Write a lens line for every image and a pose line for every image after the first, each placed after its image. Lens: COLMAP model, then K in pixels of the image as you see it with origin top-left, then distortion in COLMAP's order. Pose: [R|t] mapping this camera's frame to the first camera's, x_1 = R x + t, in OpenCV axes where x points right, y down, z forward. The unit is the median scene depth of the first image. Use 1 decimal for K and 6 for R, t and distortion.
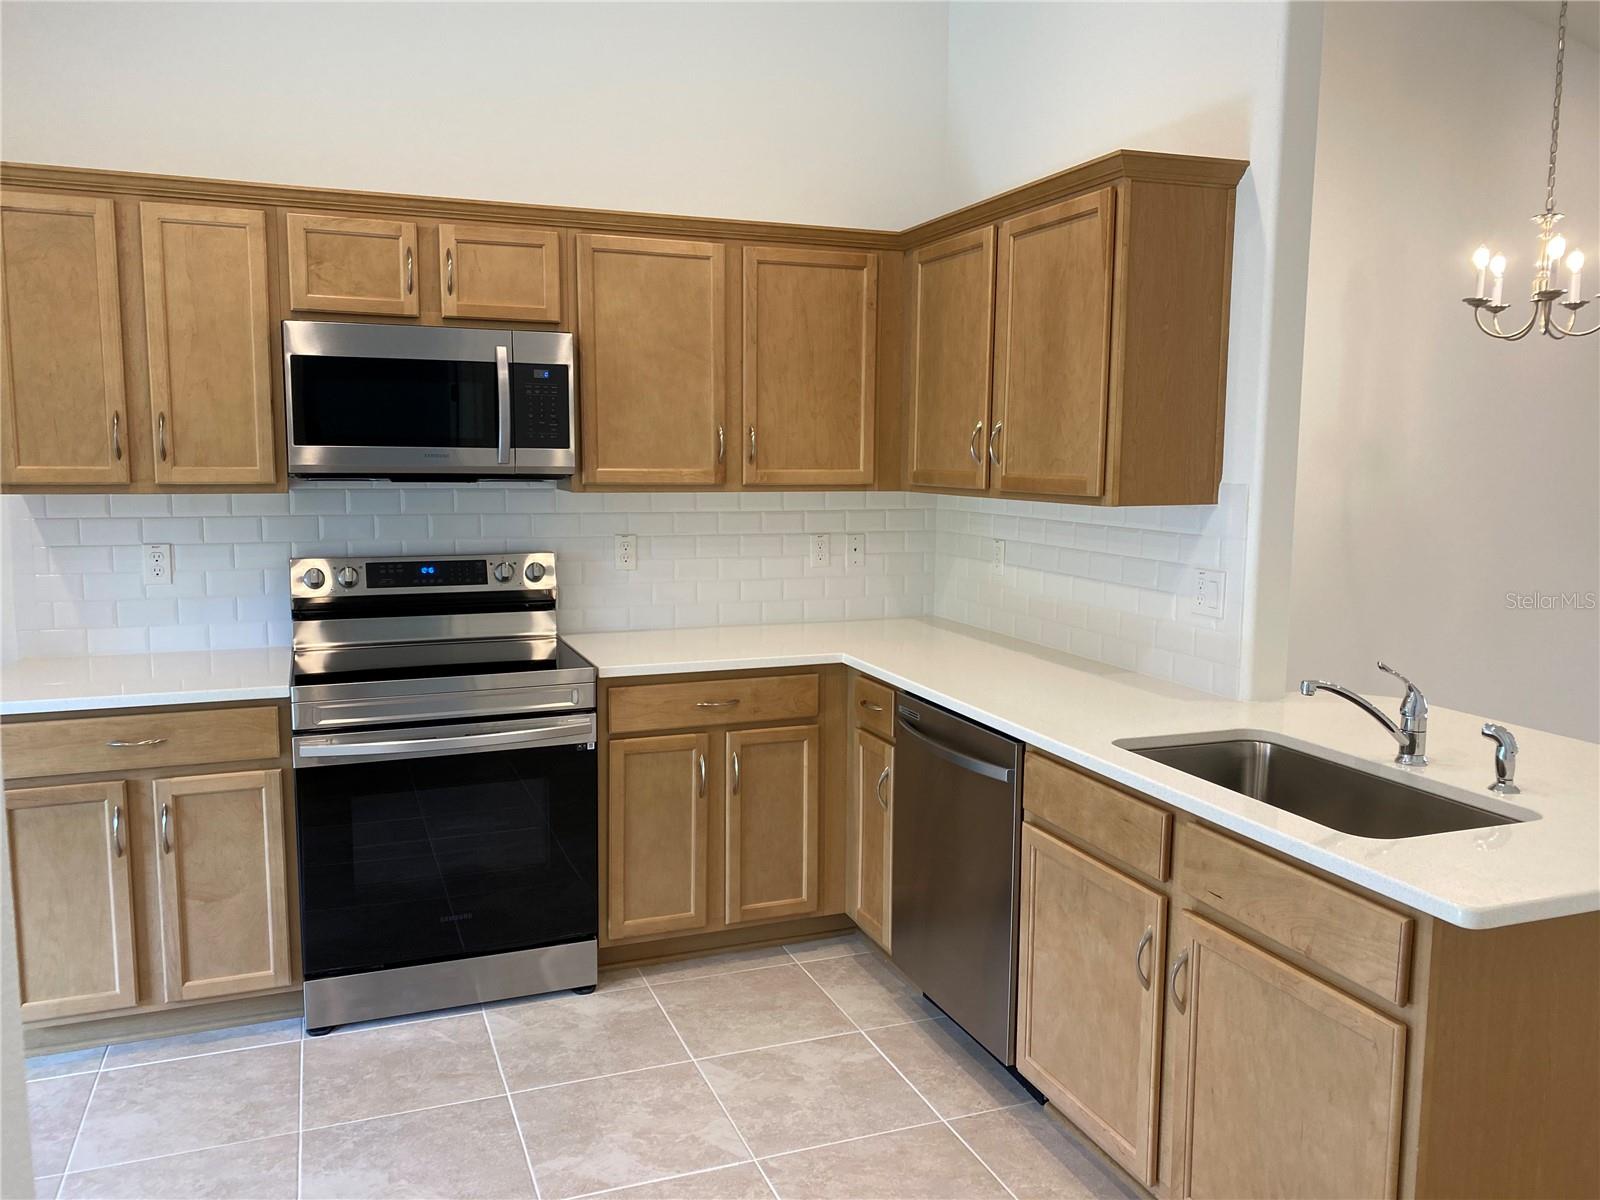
lens RADIAL K [[1224.0, 0, 733.6], [0, 1224.0, 587.1], [0, 0, 1]] dist [0.076149, -0.087079]
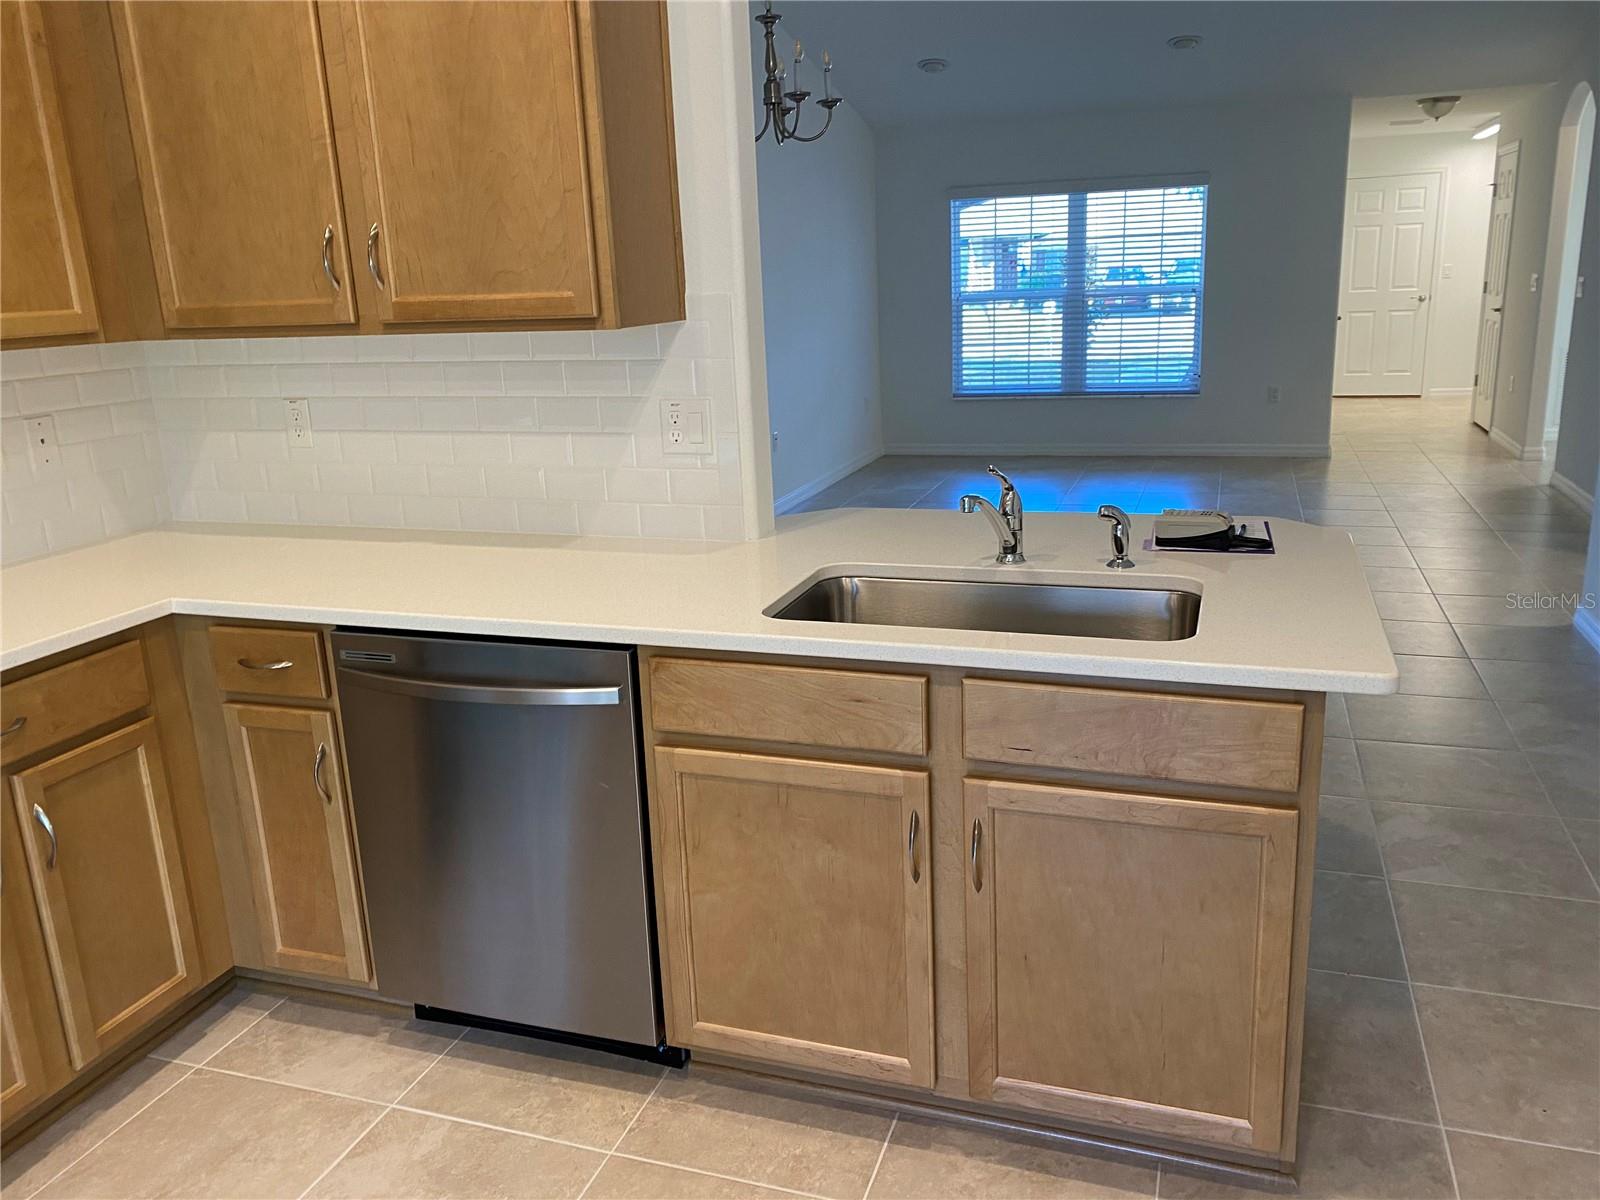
lens RADIAL K [[1238.2, 0, 811.3], [0, 1238.2, 592.9], [0, 0, 1]] dist [0.078680, -0.096320]
pose [[0.613468, -0.231587, 0.755000, -0.201722], [0.134865, 0.972714, 0.188785, -0.028169], [-0.778118, -0.013991, 0.627962, 0.323932]]
